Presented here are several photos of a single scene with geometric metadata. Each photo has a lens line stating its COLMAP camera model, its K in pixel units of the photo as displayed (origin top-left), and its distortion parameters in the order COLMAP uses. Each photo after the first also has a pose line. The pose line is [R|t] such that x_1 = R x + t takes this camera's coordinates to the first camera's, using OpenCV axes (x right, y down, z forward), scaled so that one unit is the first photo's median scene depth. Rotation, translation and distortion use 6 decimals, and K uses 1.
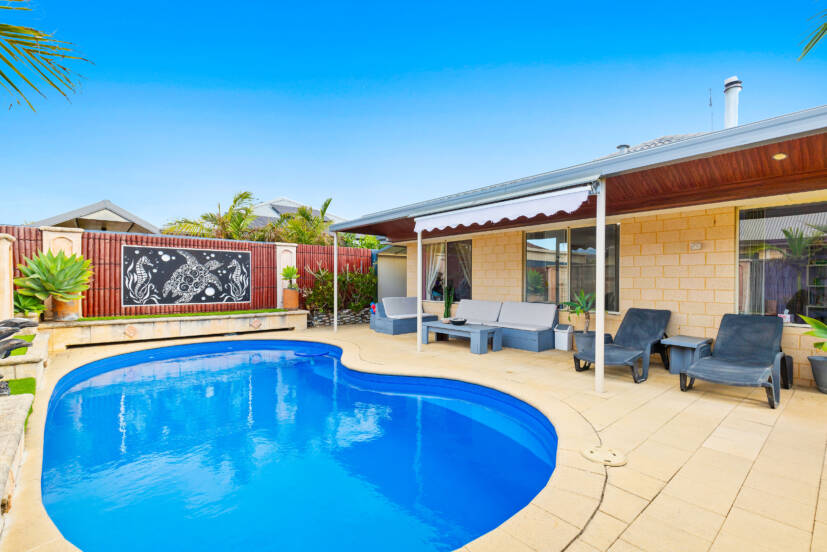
lens RADIAL K [[378.3, 0, 416.6], [0, 378.3, 280.2], [0, 0, 1]] dist [0.016164, -0.000128]
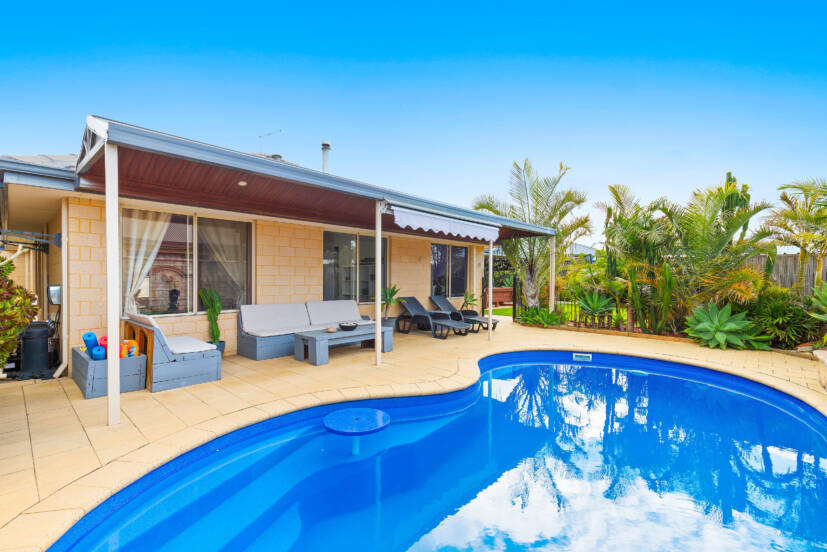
lens RADIAL K [[378.3, 0, 417.0], [0, 378.3, 278.4], [0, 0, 1]] dist [0.016164, -0.000128]
pose [[-0.116322, -0.008521, 0.993175, -0.785081], [-0.010453, 0.999918, 0.007355, -0.010727], [-0.993156, -0.009526, -0.116402, 0.952298]]
